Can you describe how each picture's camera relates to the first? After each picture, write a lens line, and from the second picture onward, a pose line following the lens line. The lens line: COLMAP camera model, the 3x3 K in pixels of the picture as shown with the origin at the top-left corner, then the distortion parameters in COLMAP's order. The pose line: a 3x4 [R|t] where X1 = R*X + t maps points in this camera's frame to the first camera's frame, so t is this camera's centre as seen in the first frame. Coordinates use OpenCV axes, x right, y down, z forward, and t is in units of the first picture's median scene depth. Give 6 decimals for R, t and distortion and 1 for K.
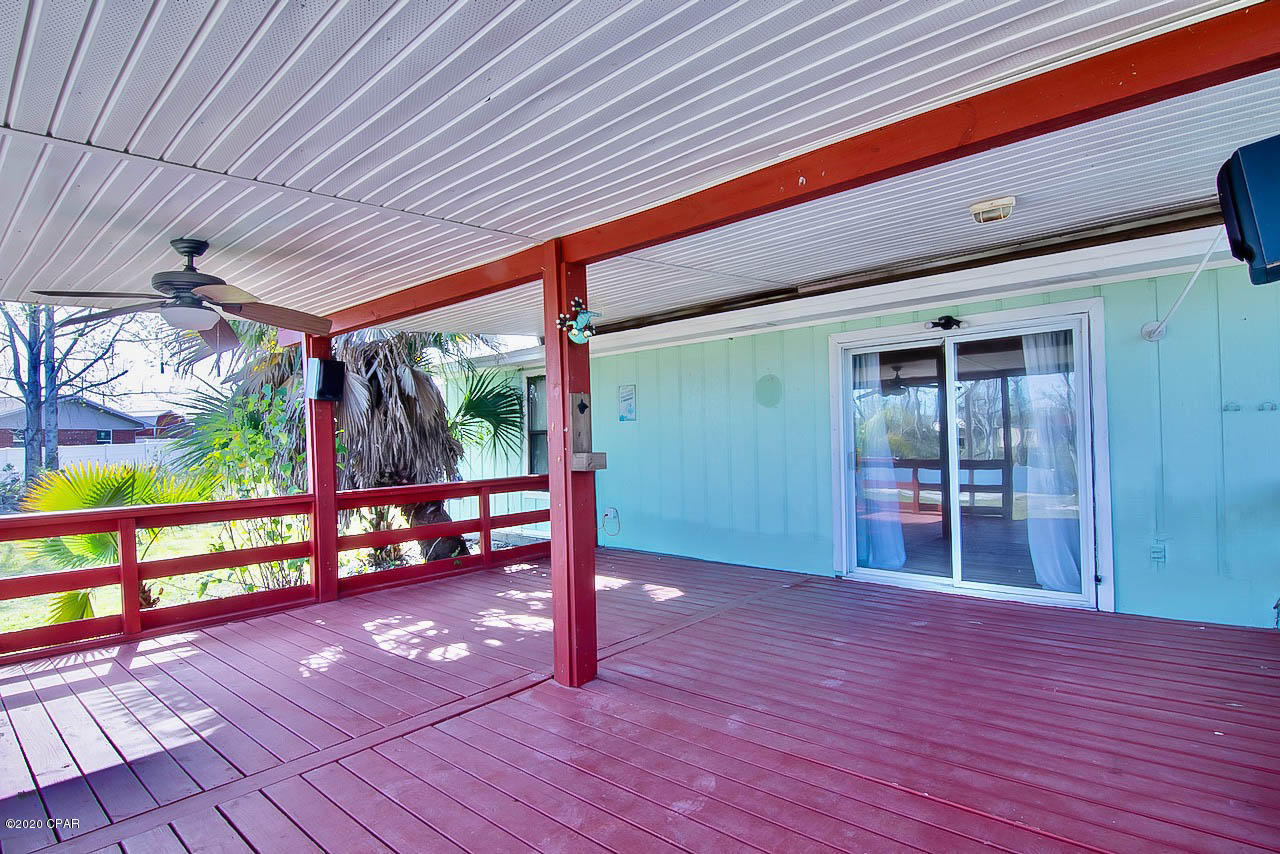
lens RADIAL K [[656.9, 0, 639.9], [0, 656.9, 432.2], [0, 0, 1]] dist [-0.012791, -0.008940]
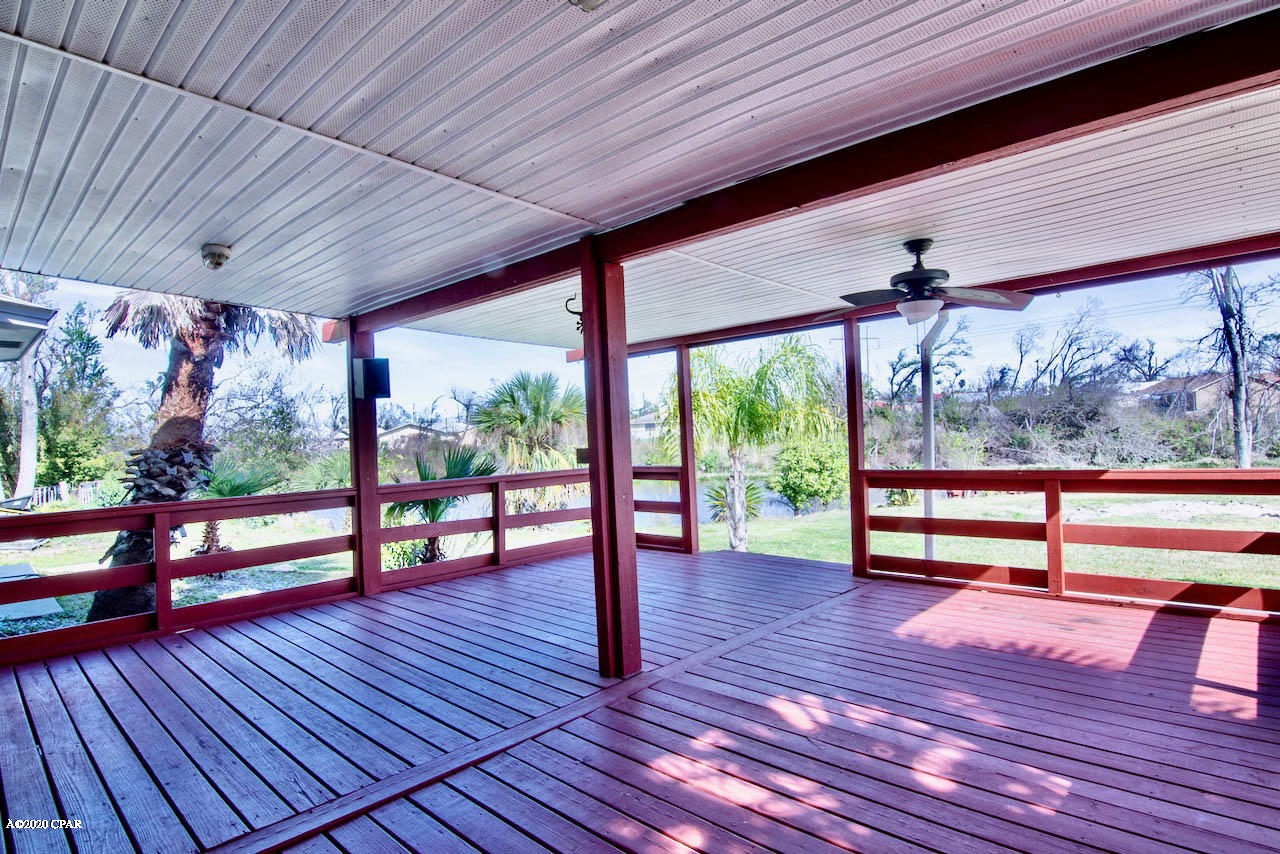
lens RADIAL K [[656.9, 0, 643.7], [0, 656.9, 418.9], [0, 0, 1]] dist [-0.012791, -0.008940]
pose [[-0.996987, 0.071943, 0.028994, -0.129985], [0.071146, 0.997083, -0.027651, 0.014744], [-0.030899, -0.025505, -0.999197, 1.399159]]
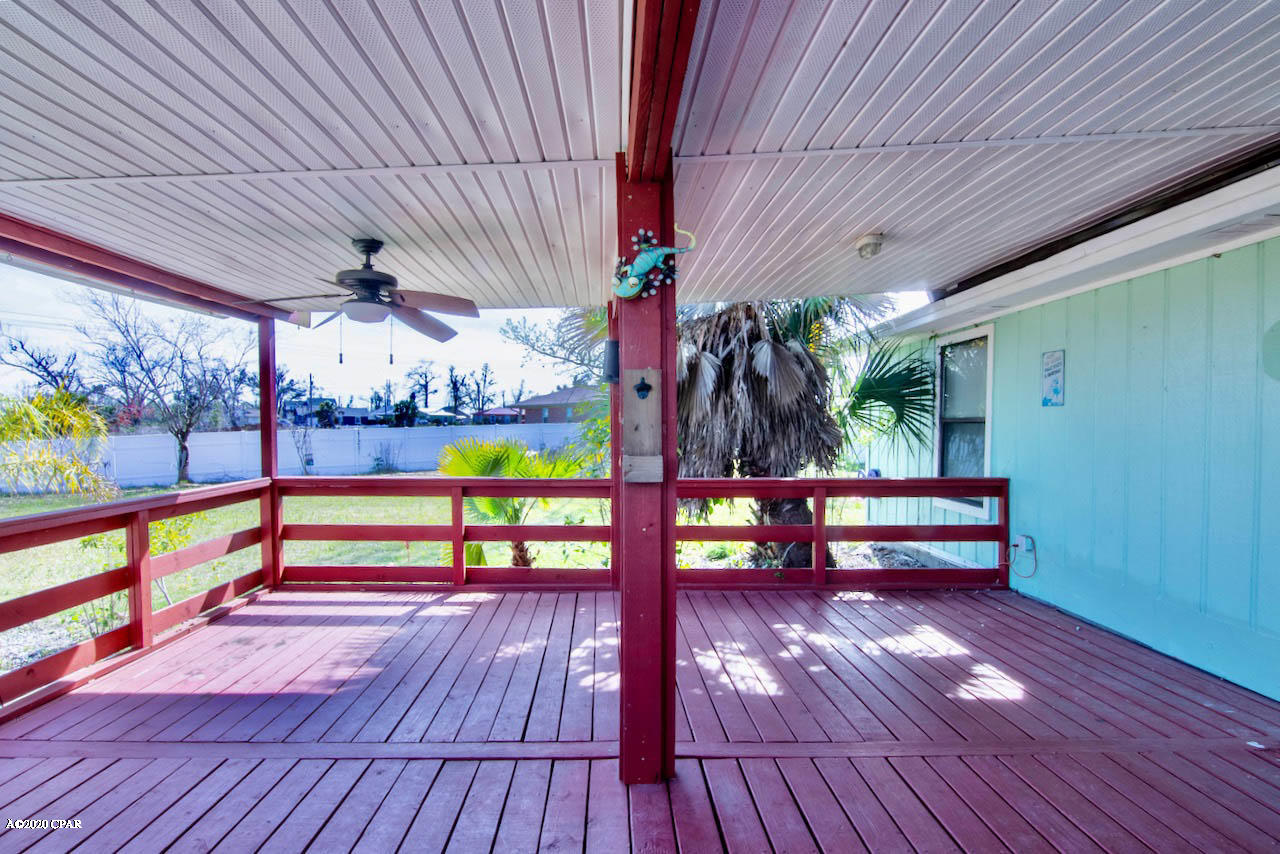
lens RADIAL K [[697.8, 0, 636.3], [0, 697.8, 423.8], [0, 0, 1]] dist [-0.006338, -0.000791]
pose [[0.674087, 0.025461, -0.738213, 0.313059], [-0.015678, 0.999674, 0.020163, -0.009968], [0.738485, -0.002018, 0.674266, 0.343202]]
